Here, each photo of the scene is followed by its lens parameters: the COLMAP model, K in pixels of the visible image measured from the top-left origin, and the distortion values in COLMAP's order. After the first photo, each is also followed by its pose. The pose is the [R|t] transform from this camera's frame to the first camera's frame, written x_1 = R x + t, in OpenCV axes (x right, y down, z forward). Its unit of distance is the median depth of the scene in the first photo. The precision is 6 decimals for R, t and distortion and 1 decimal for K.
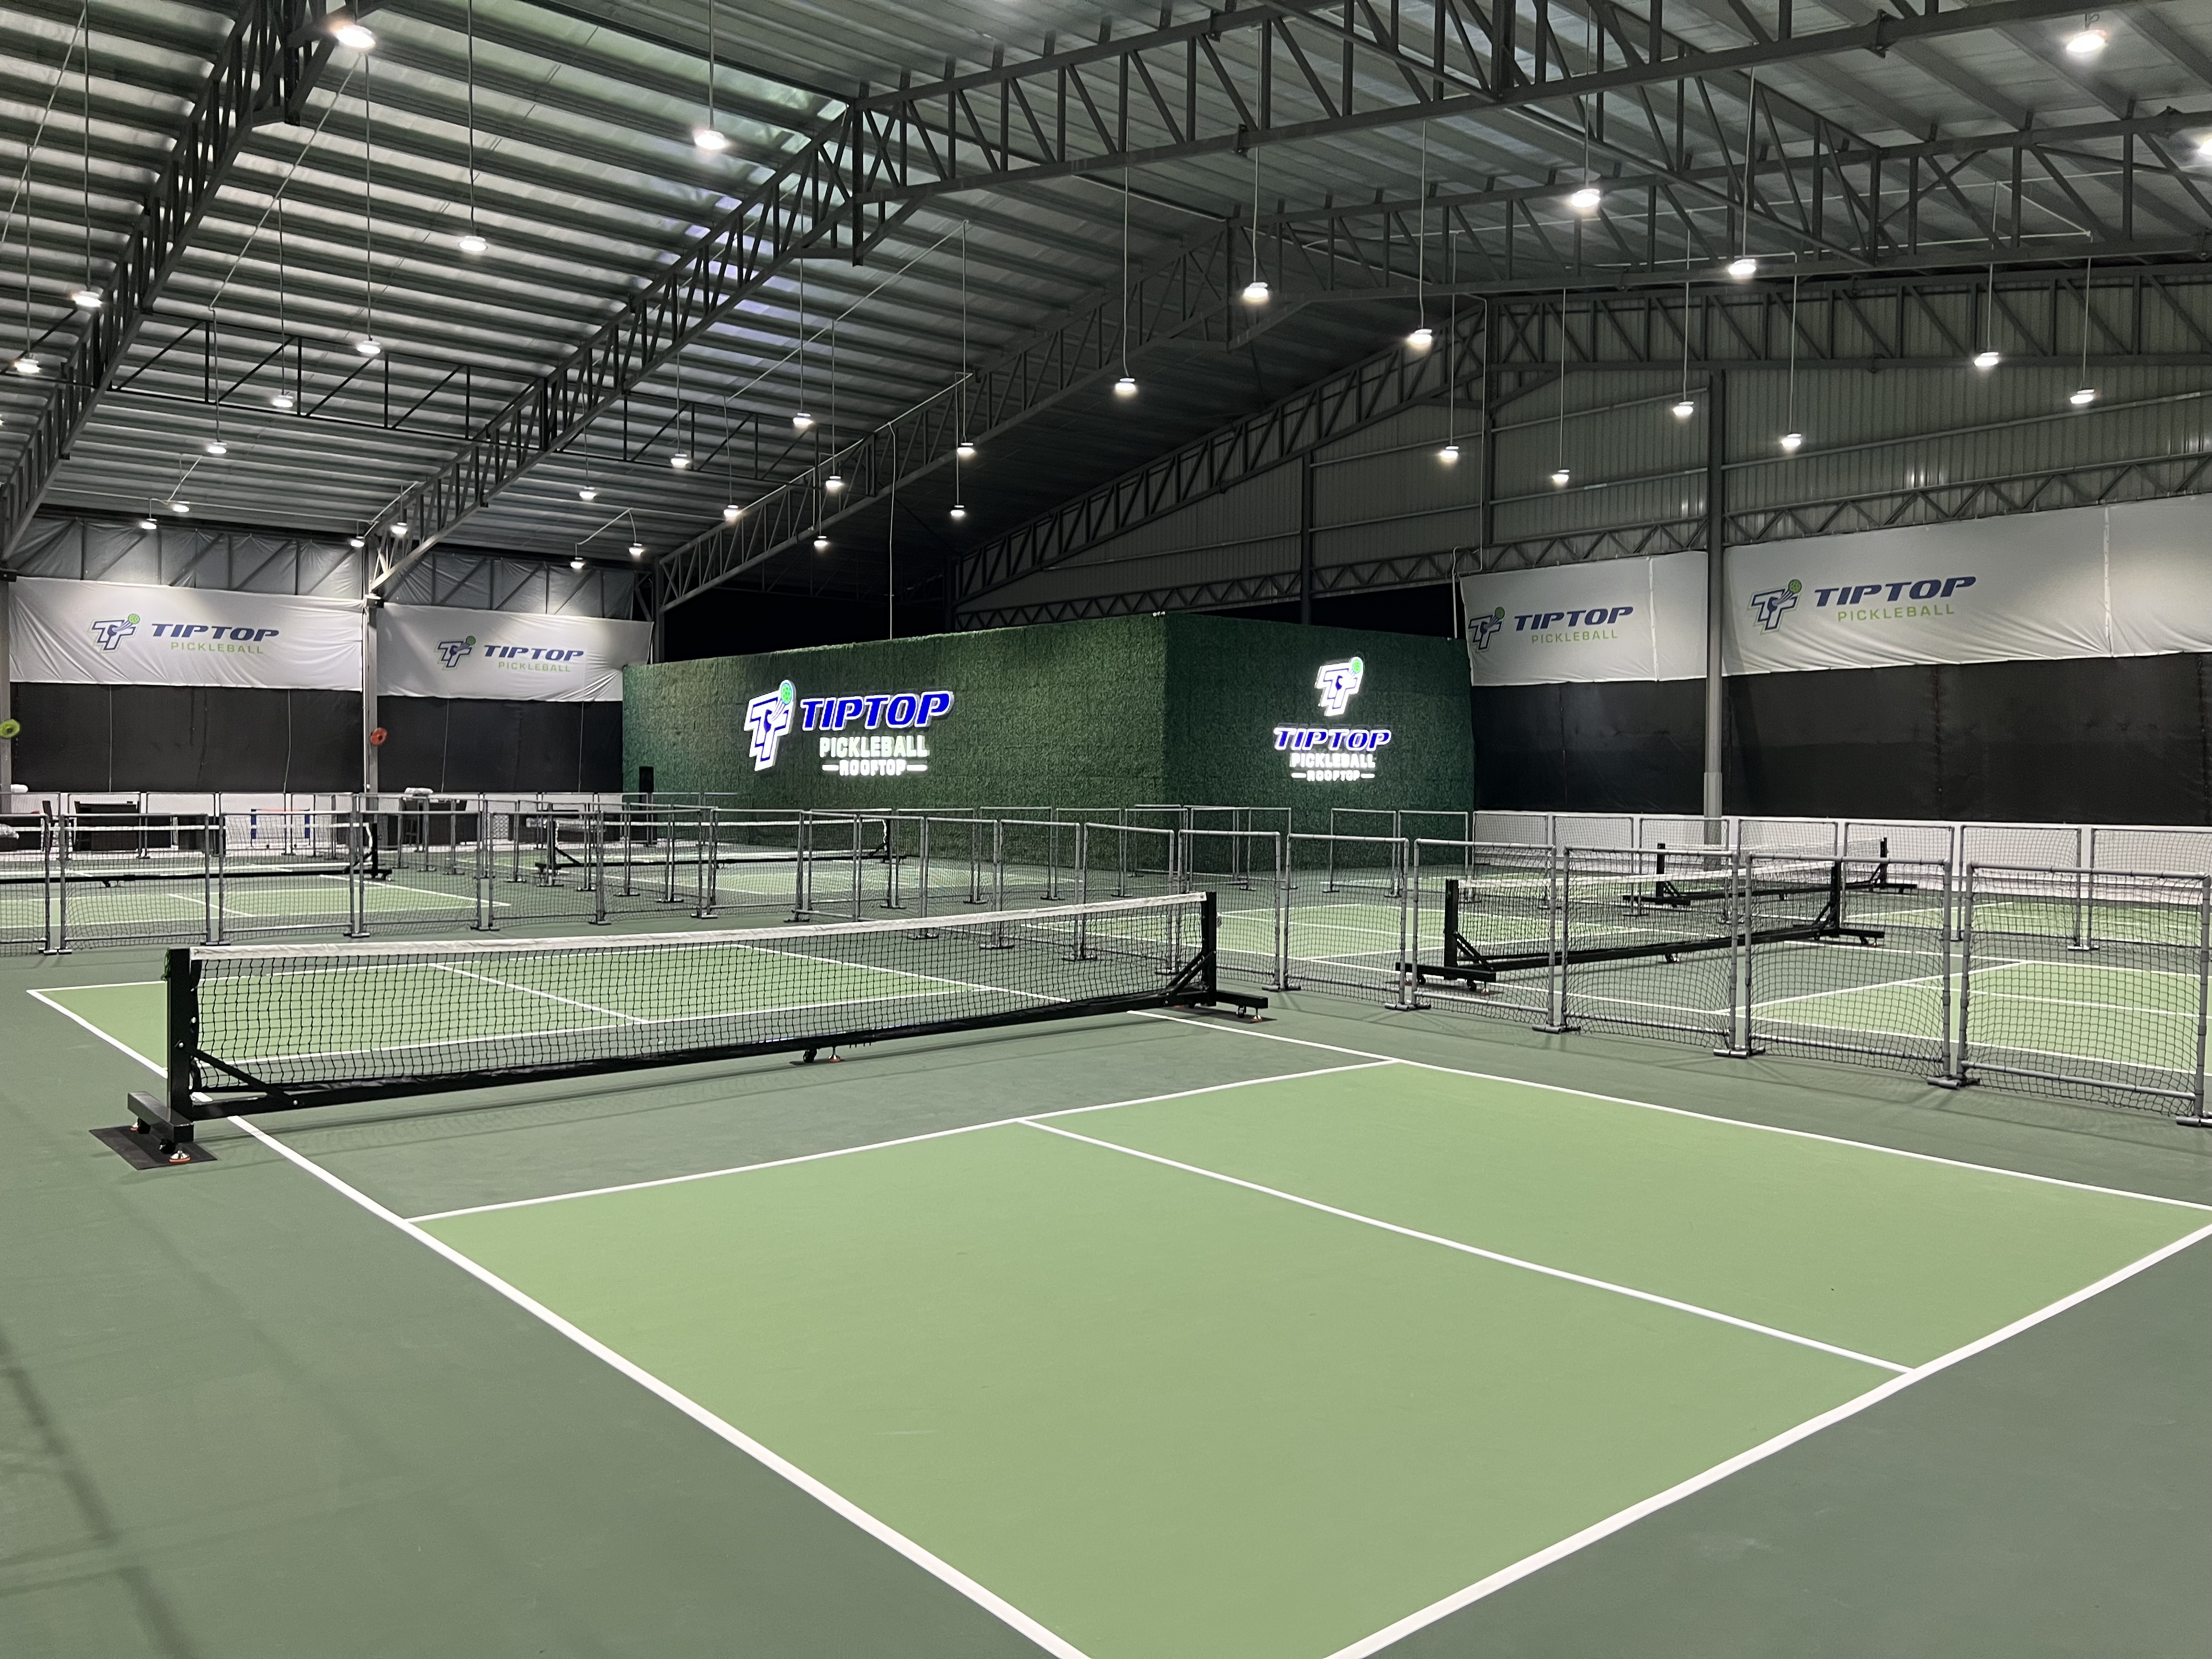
lens RADIAL K [[1654.3, 0, 1115.9], [0, 1654.3, 828.8], [0, 0, 1]] dist [0.022473, -0.008293]
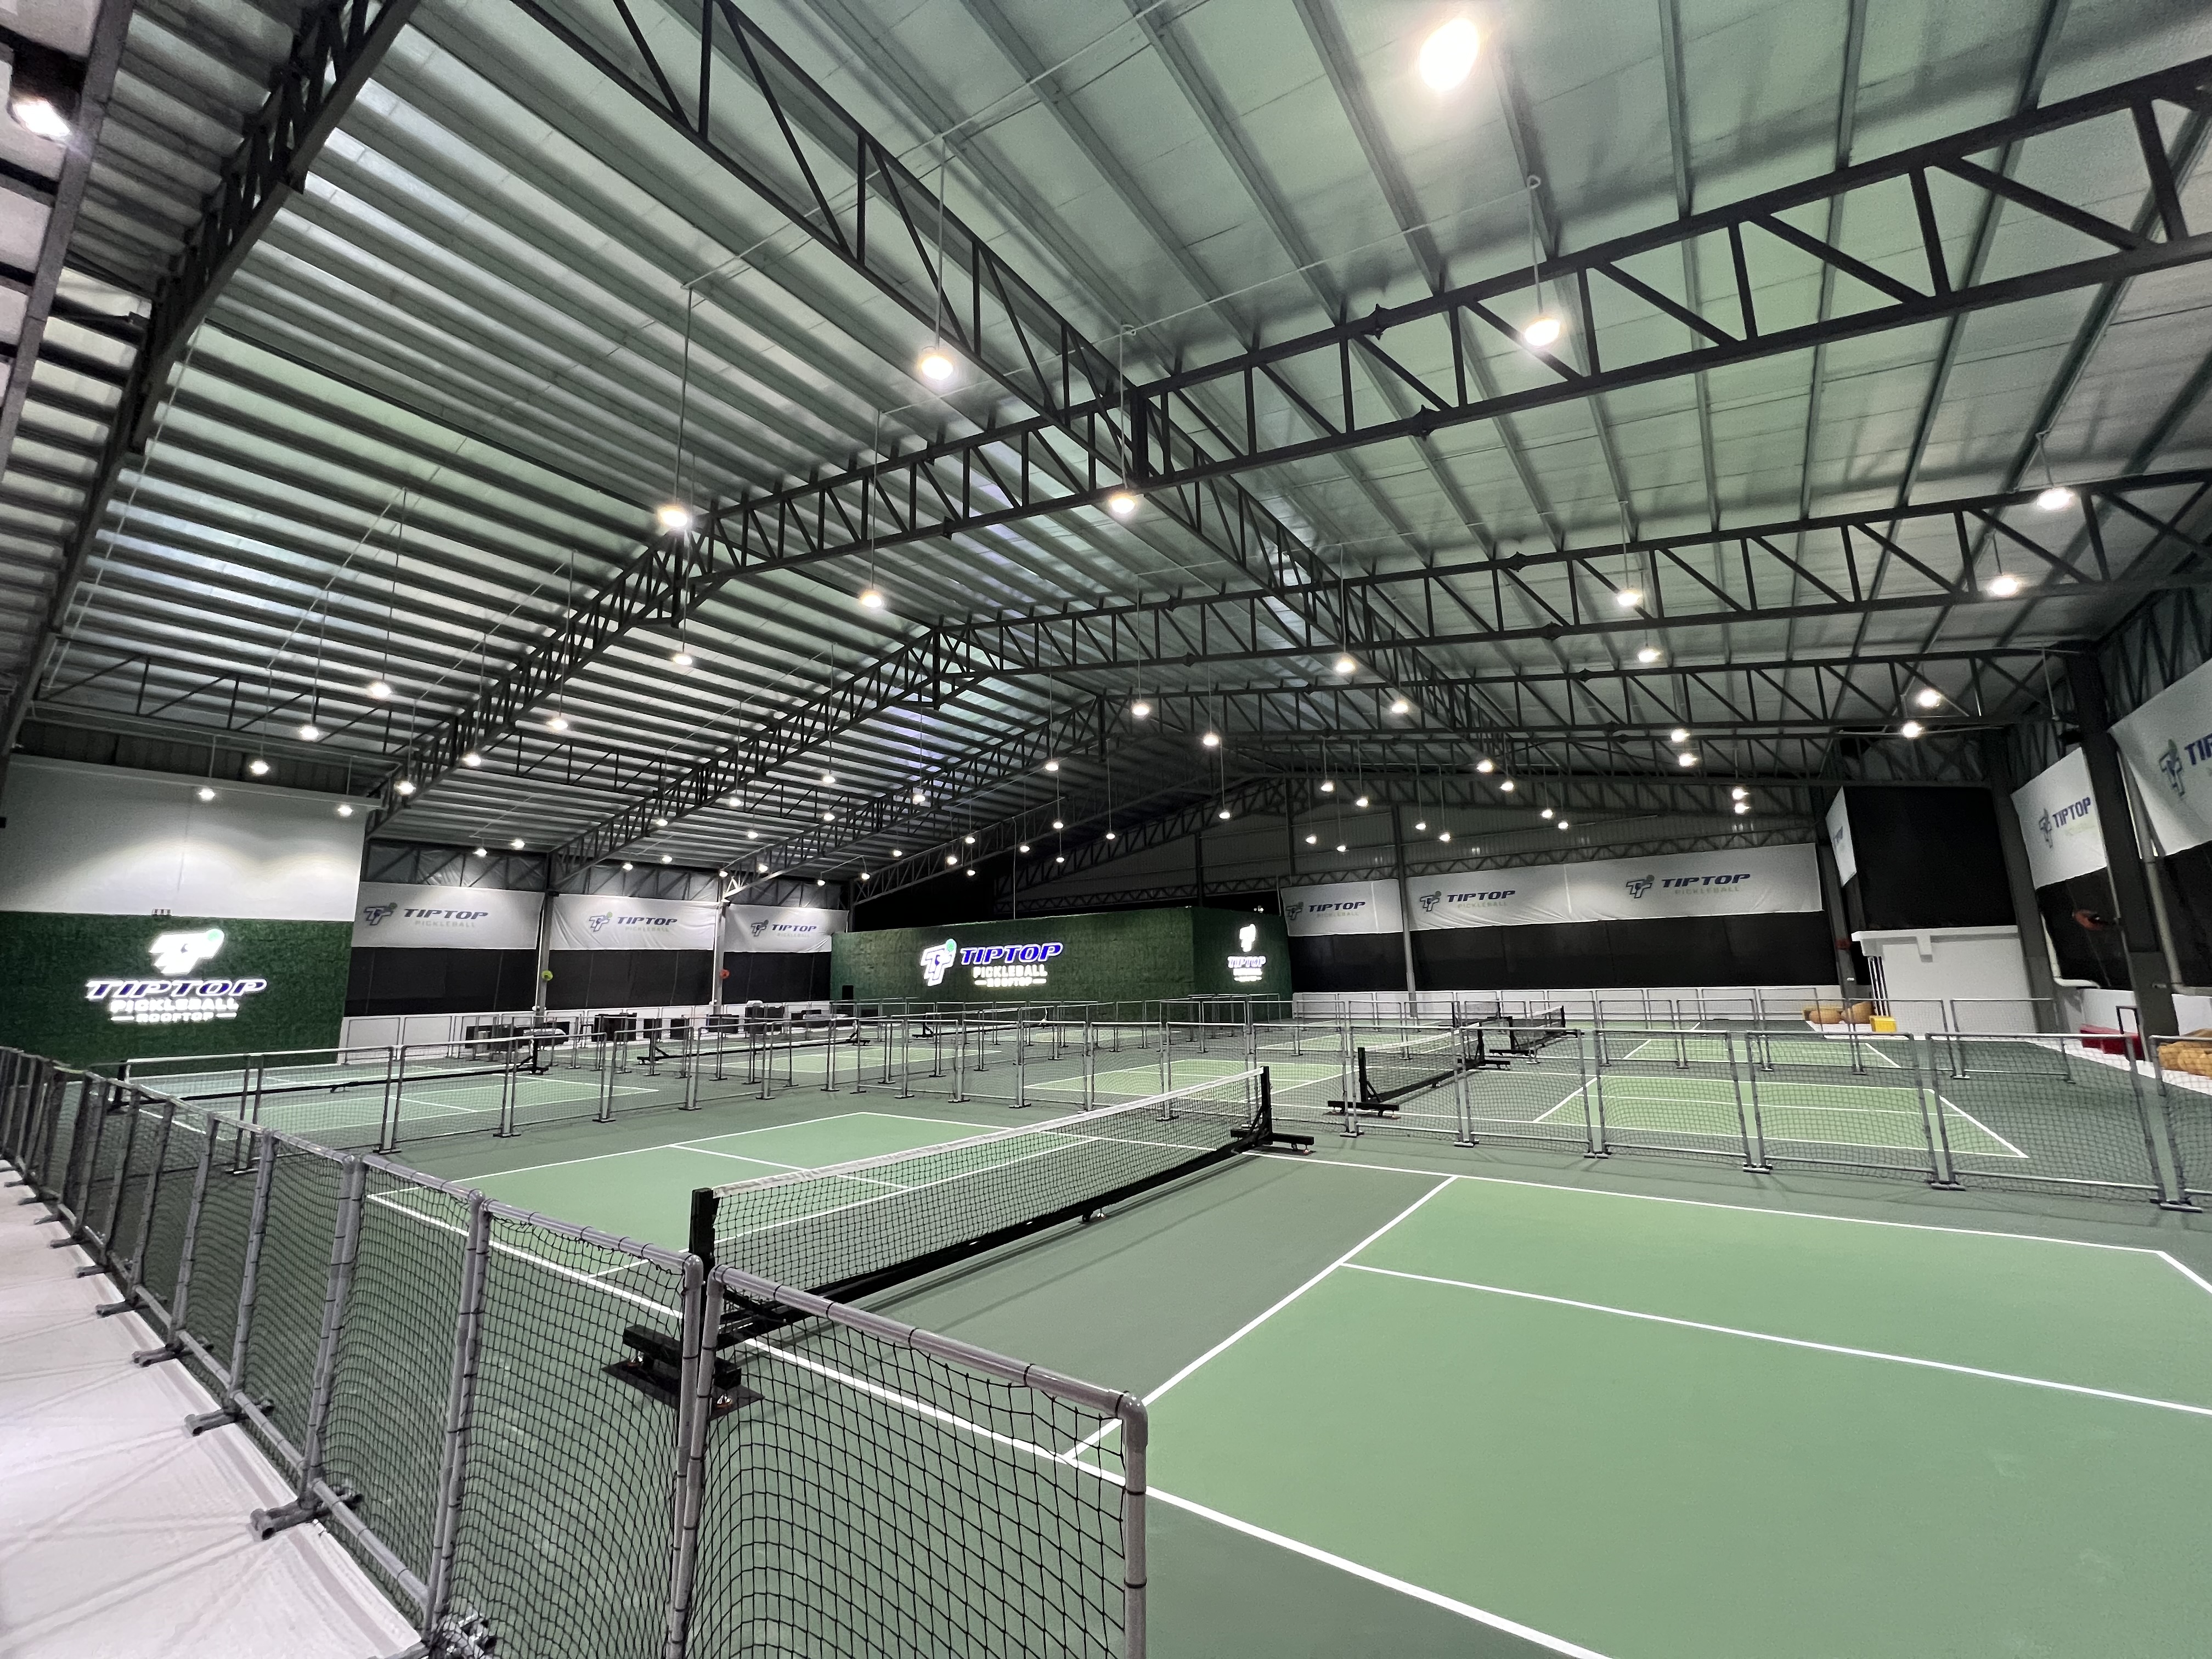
lens RADIAL K [[905.3, 0, 1105.6], [0, 905.3, 825.9], [0, 0, 1]] dist [0.011545, -0.000530]
pose [[0.972050, 0.008080, 0.234636, -0.302252], [0.039268, 0.979734, -0.196416, -0.001140], [-0.231468, 0.200140, 0.952033, -0.136409]]
